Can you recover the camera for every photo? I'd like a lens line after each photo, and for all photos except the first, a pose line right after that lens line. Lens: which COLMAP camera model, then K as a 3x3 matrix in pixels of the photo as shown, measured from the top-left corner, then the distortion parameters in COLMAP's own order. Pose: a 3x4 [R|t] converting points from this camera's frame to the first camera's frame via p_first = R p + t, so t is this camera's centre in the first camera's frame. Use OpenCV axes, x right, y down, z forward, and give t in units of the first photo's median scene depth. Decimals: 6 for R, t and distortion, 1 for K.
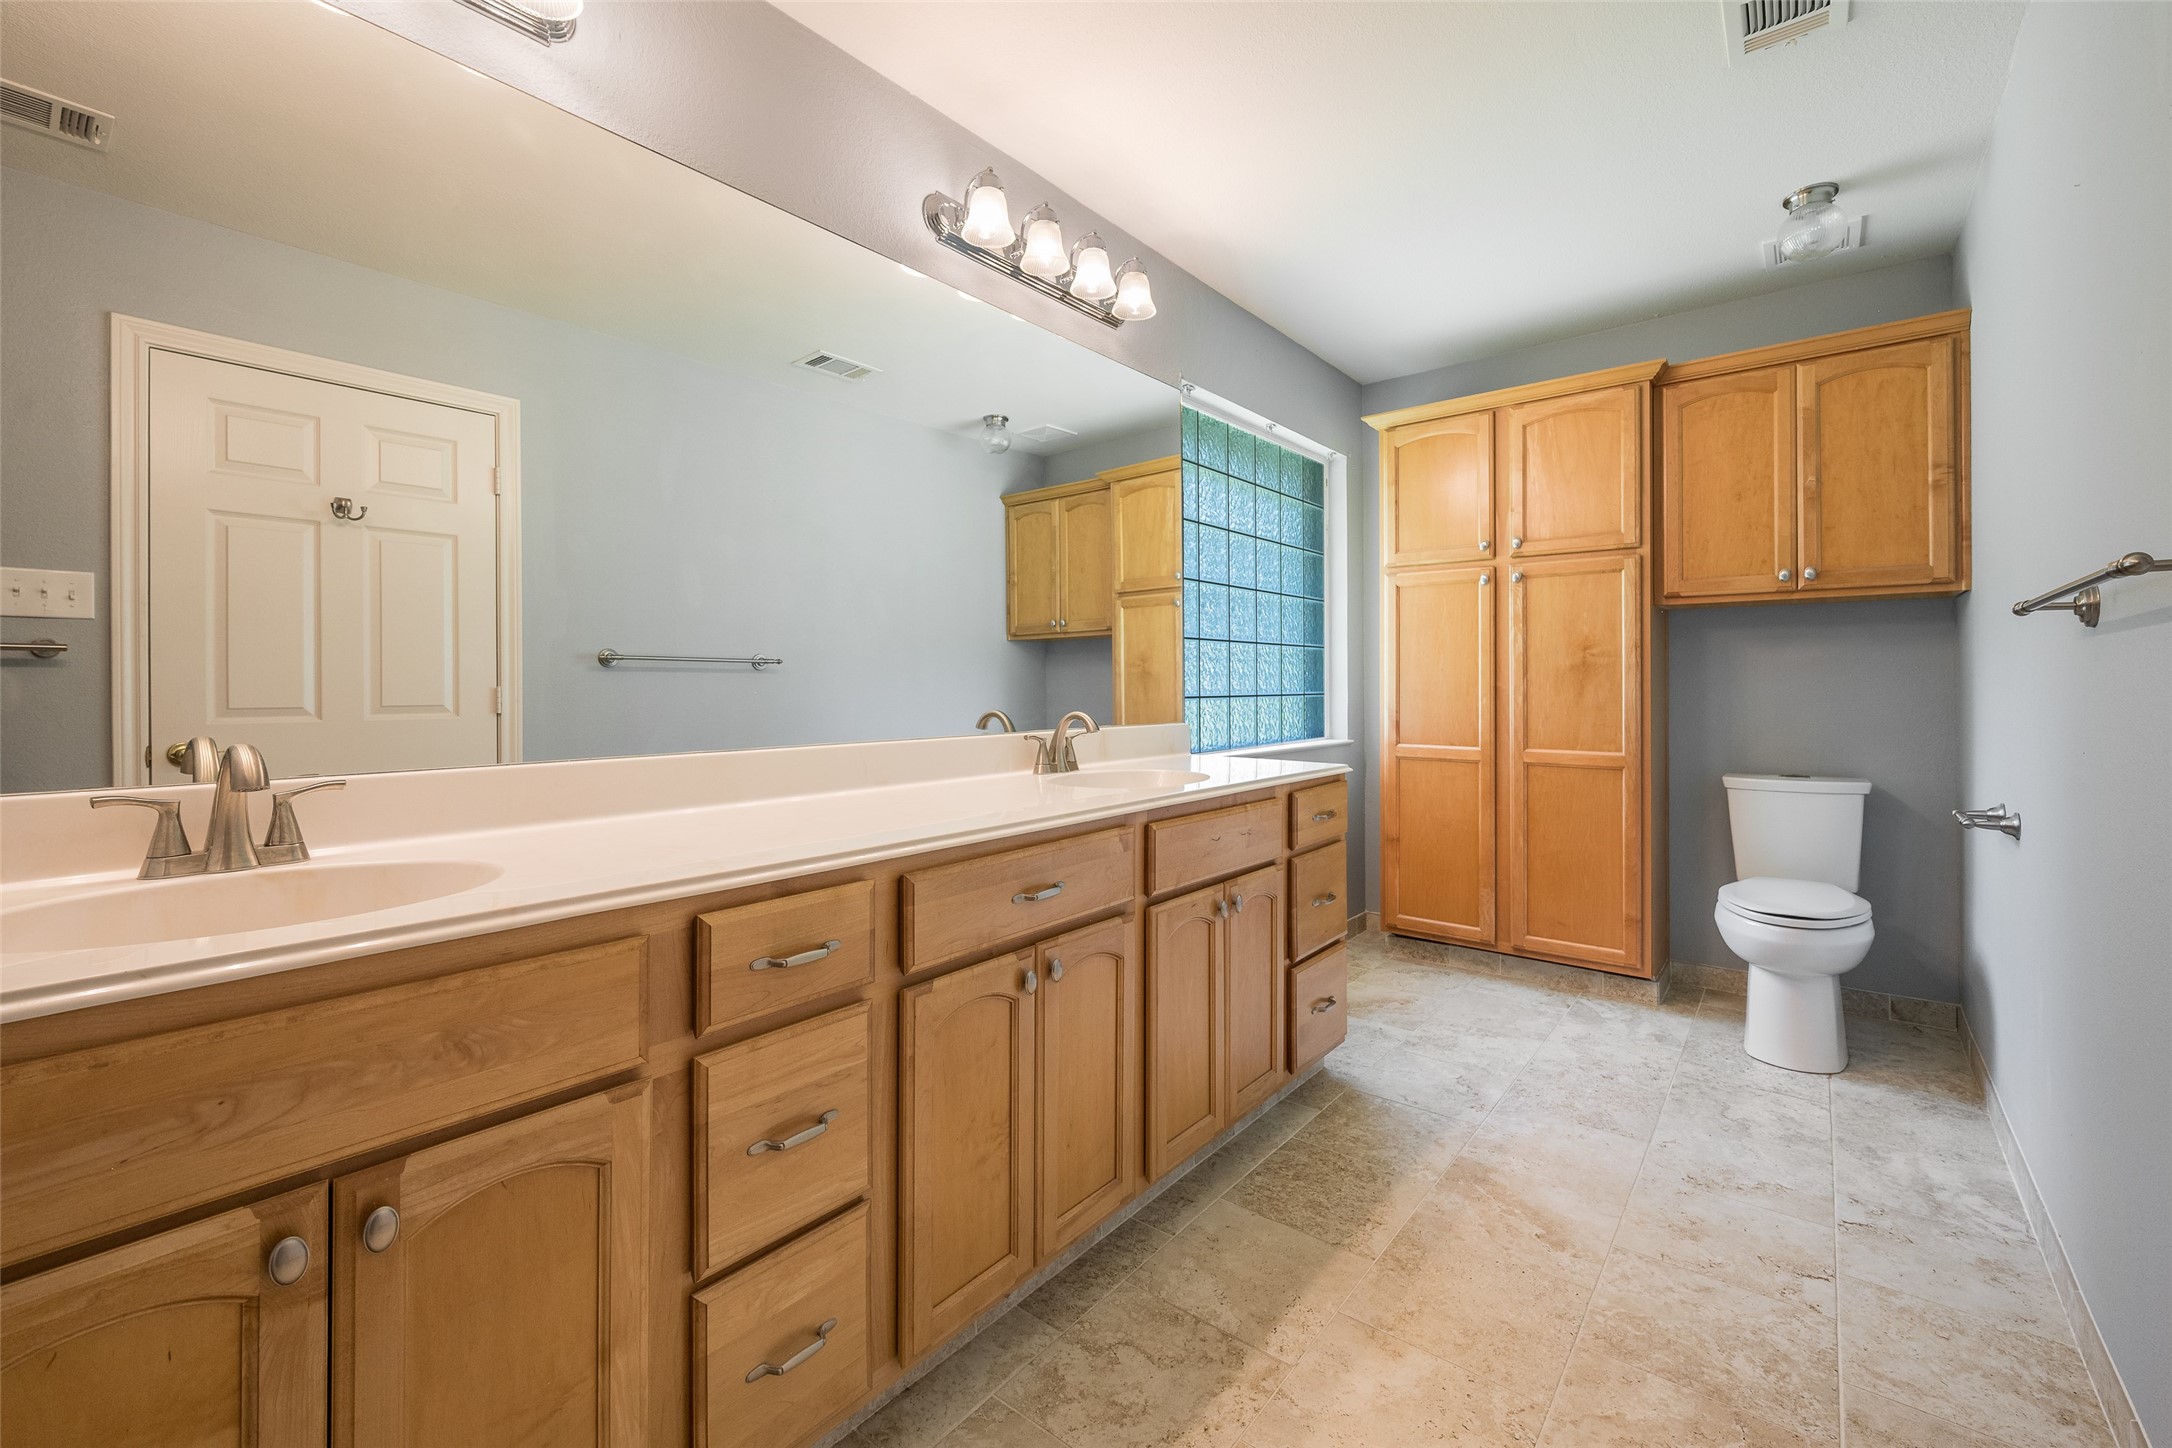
lens RADIAL K [[881.7, 0, 1088.5], [0, 881.7, 703.8], [0, 0, 1]] dist [-0.000430, -0.000703]
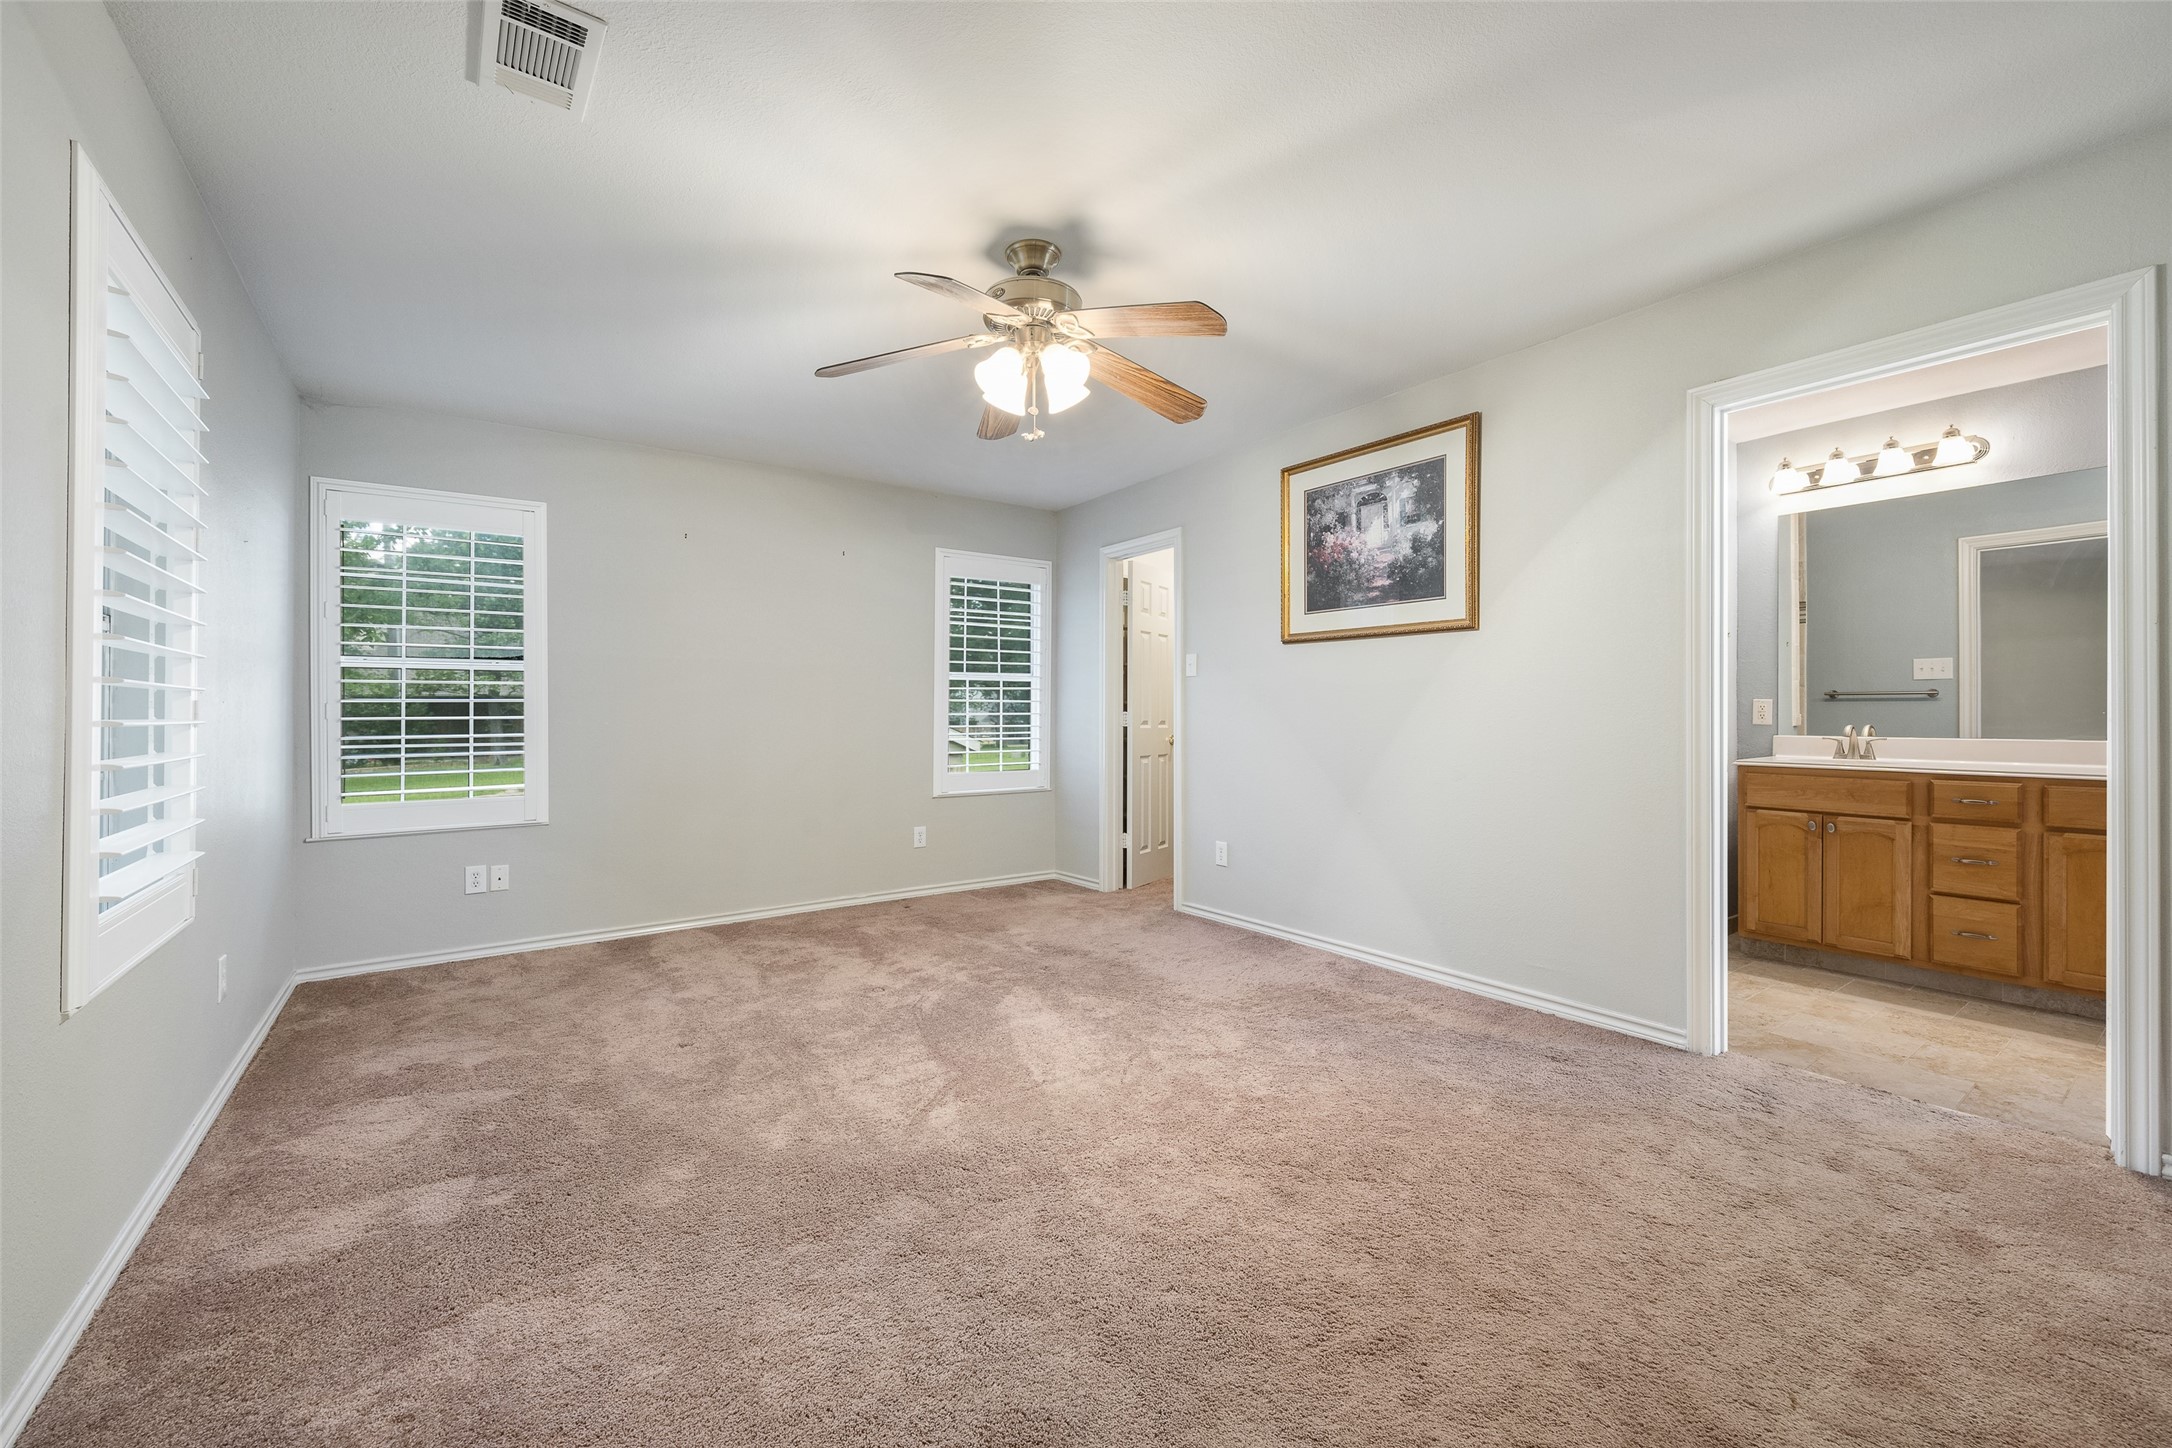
lens RADIAL K [[881.7, 0, 1088.5], [0, 881.7, 703.8], [0, 0, 1]] dist [-0.000430, -0.000703]
pose [[-0.258957, -0.007008, -0.965863, 3.532200], [-0.012332, 0.999916, -0.003949, 0.005673], [0.965810, 0.010888, -0.259022, -1.185321]]
